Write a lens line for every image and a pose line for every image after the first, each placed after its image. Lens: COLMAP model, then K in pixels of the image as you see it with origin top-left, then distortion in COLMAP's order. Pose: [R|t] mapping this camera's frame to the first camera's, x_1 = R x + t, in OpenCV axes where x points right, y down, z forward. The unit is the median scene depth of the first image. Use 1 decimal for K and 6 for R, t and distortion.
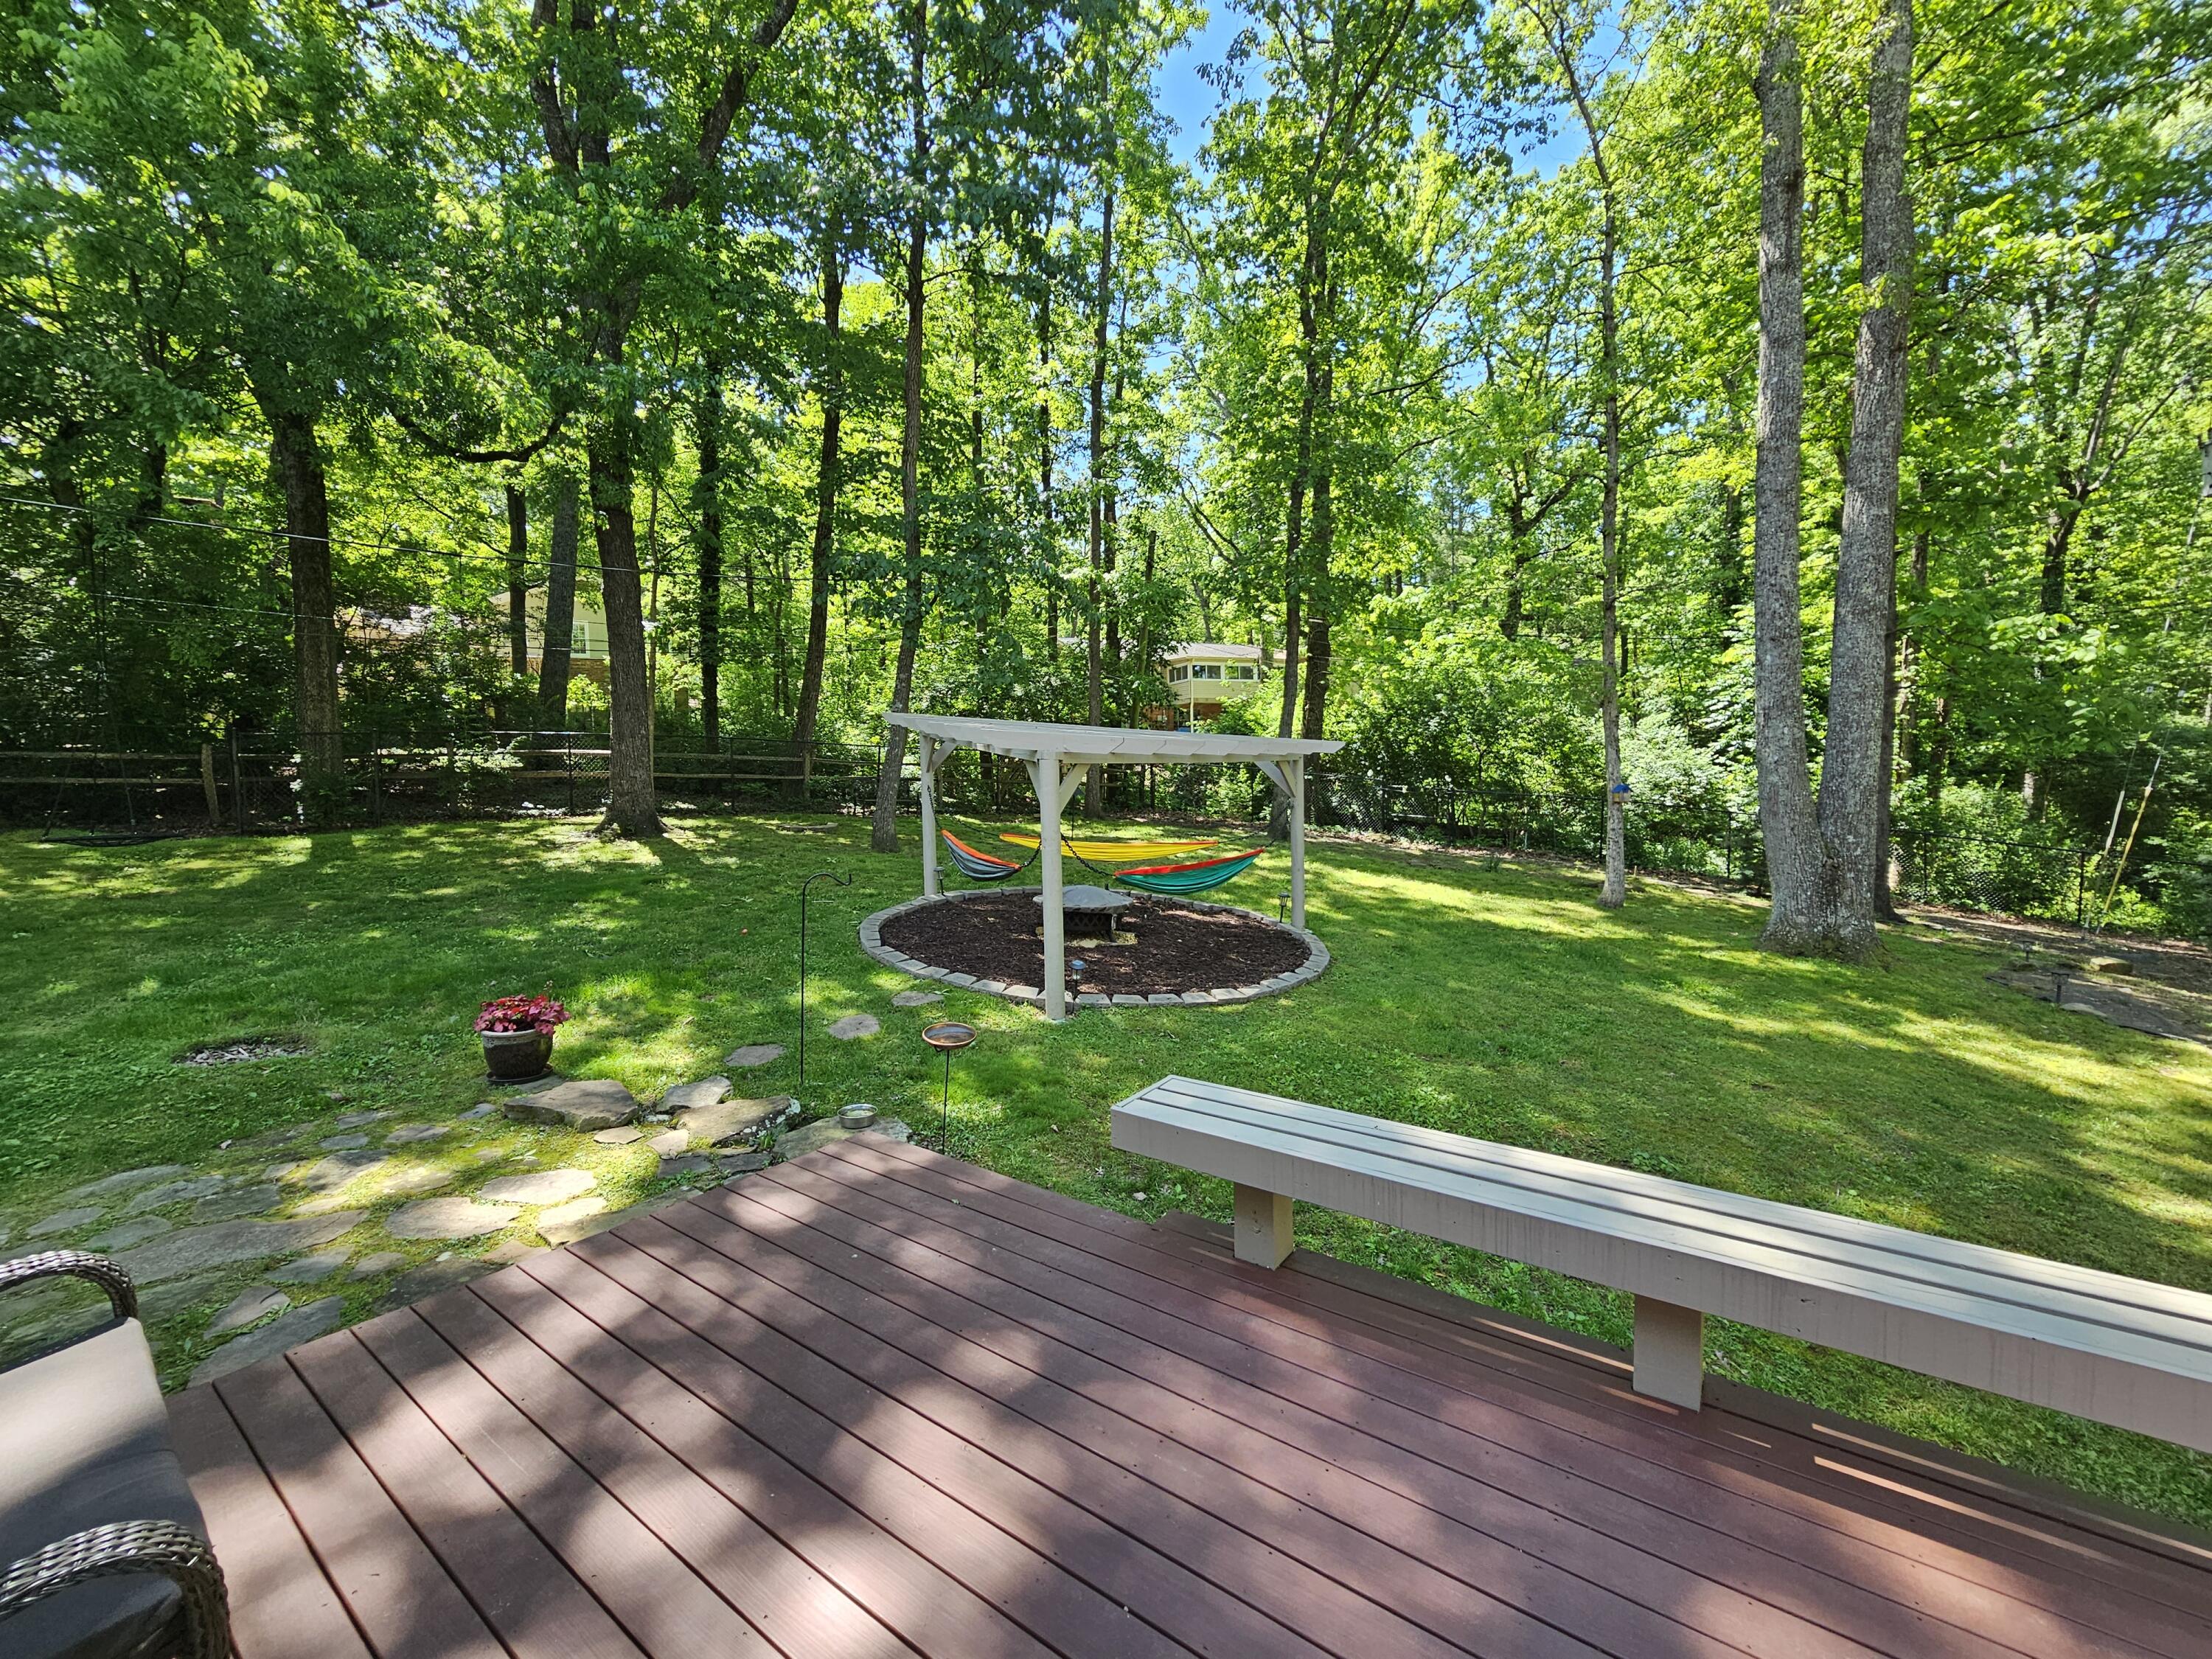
lens RADIAL K [[903.3, 0, 1106.0], [0, 903.3, 829.5], [0, 0, 1]] dist [-0.000819, 0.000026]
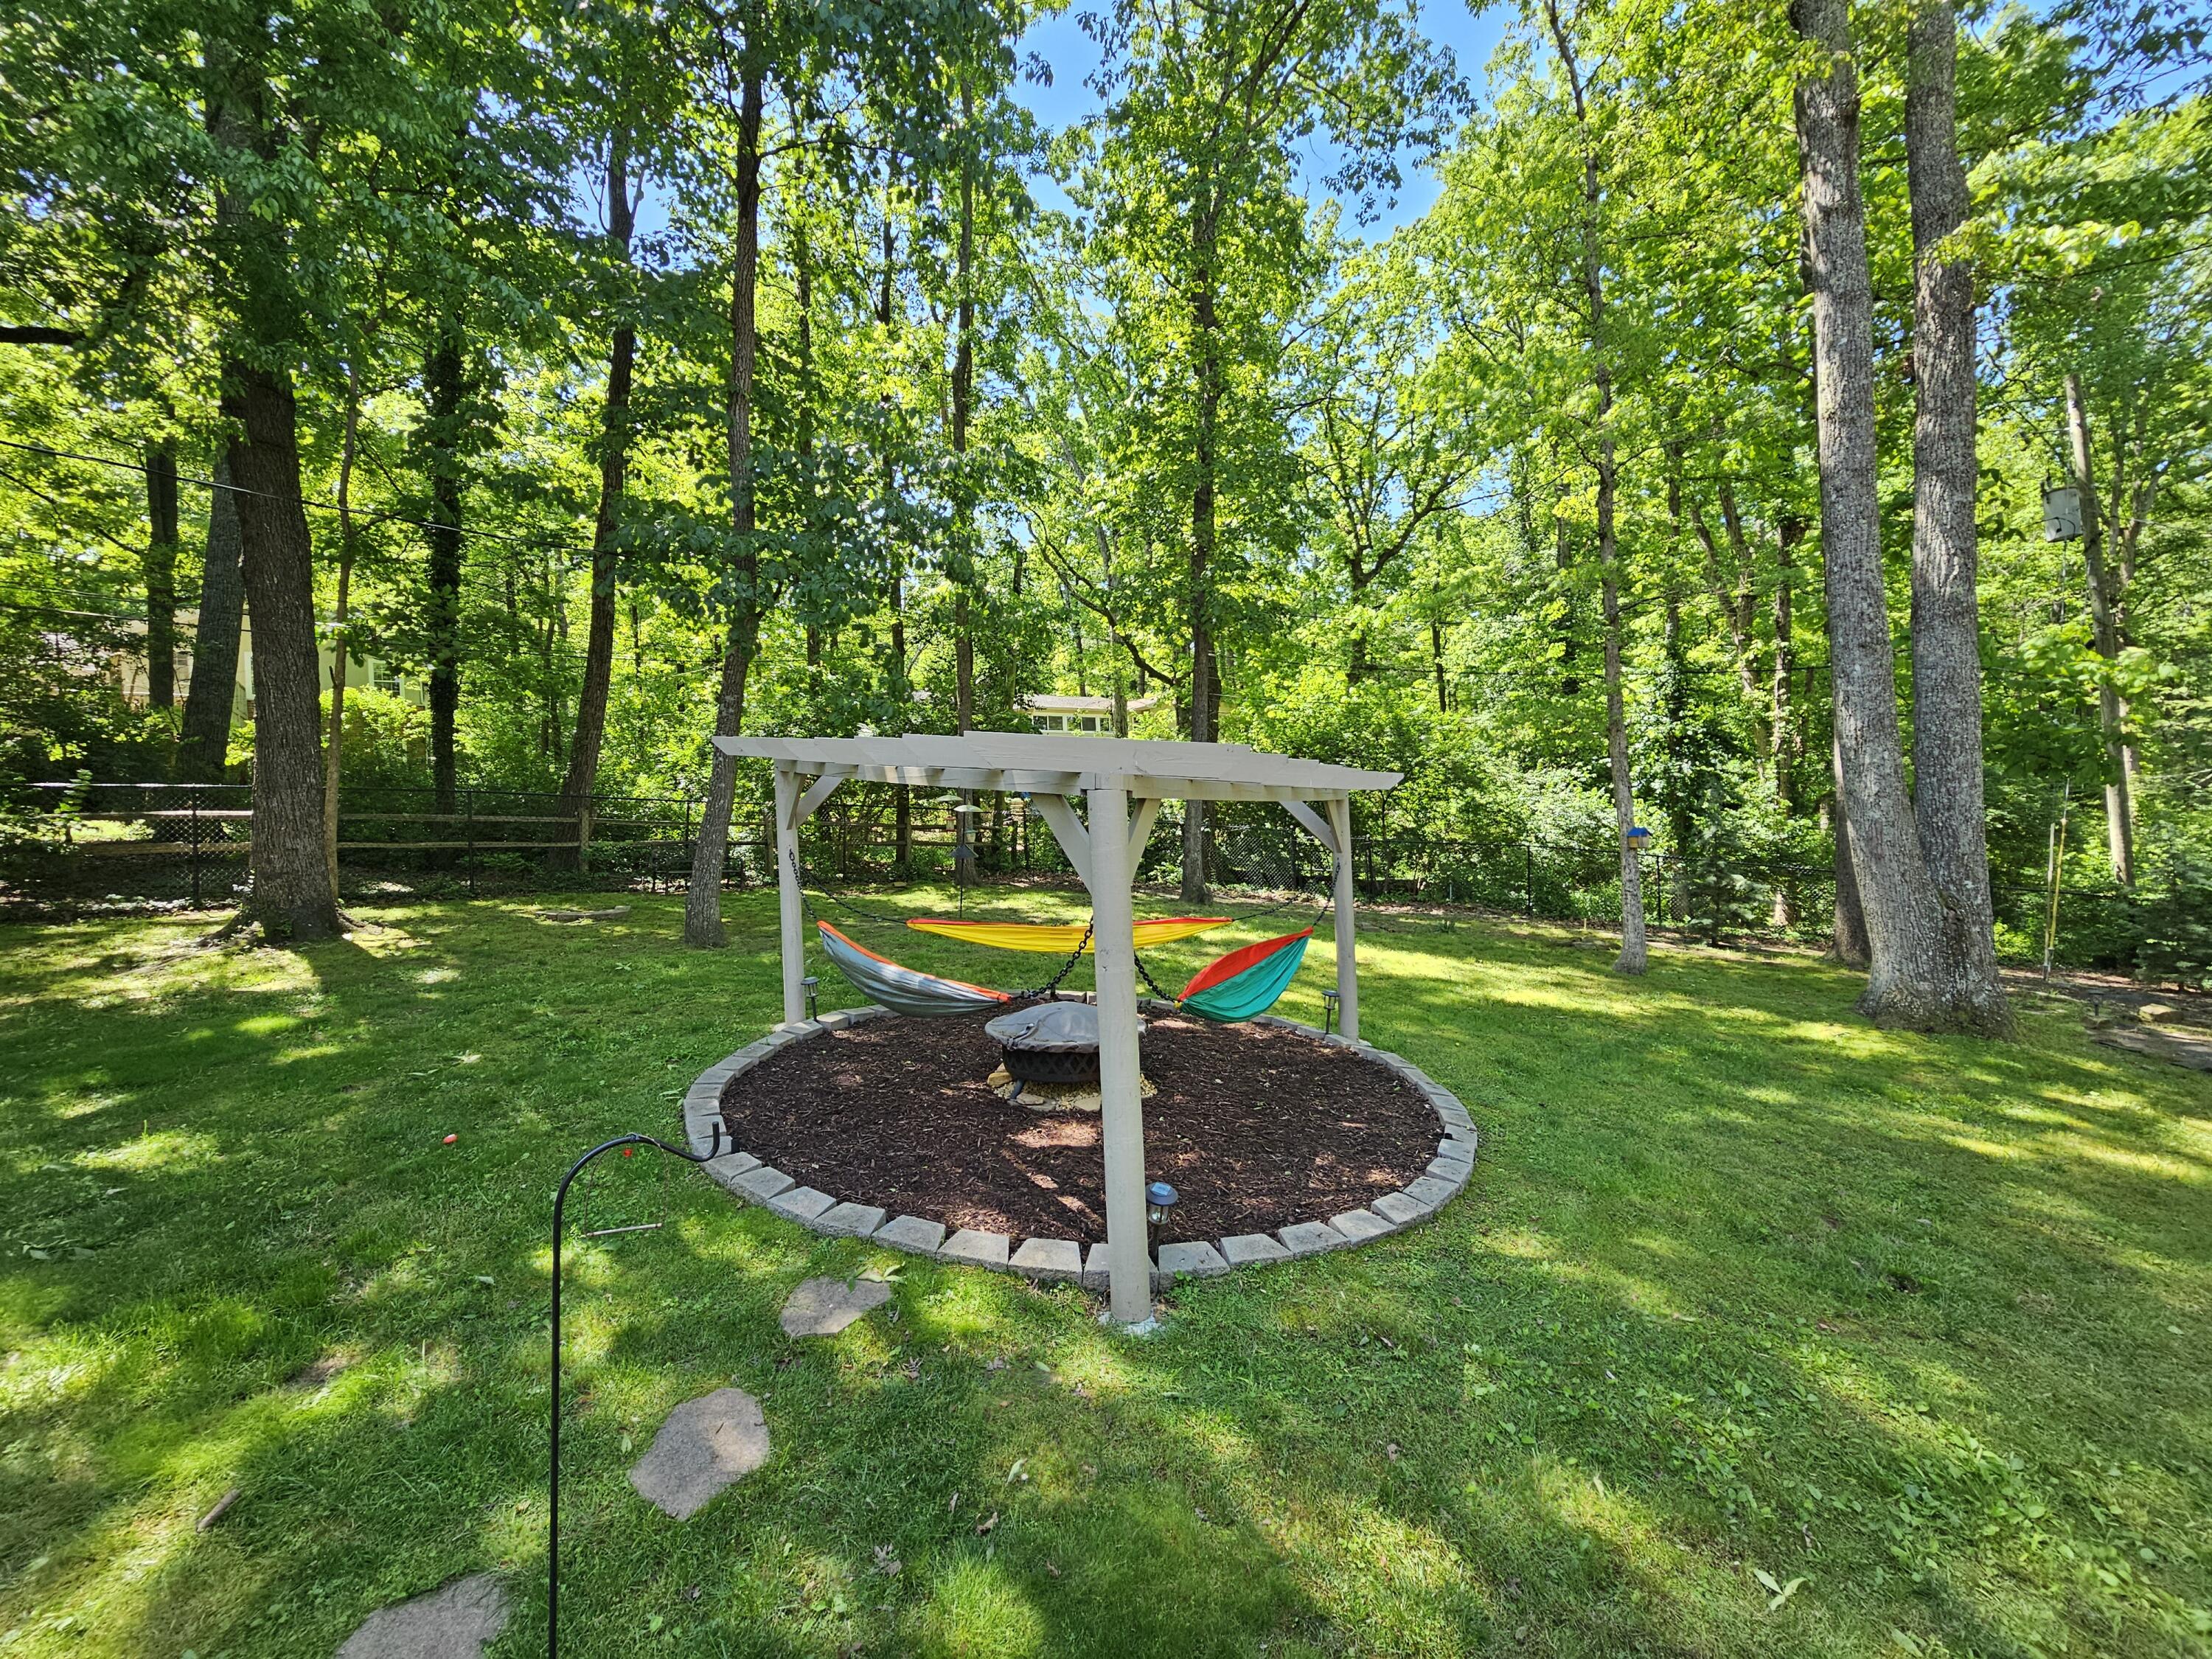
lens RADIAL K [[901.5, 0, 1106.0], [0, 901.5, 829.5], [0, 0, 1]] dist [-0.006762, -0.000237]
pose [[0.978867, -0.021652, 0.203349, -0.074820], [0.034634, 0.997567, -0.060499, -0.011834], [-0.201544, 0.066264, 0.977235, 0.232484]]
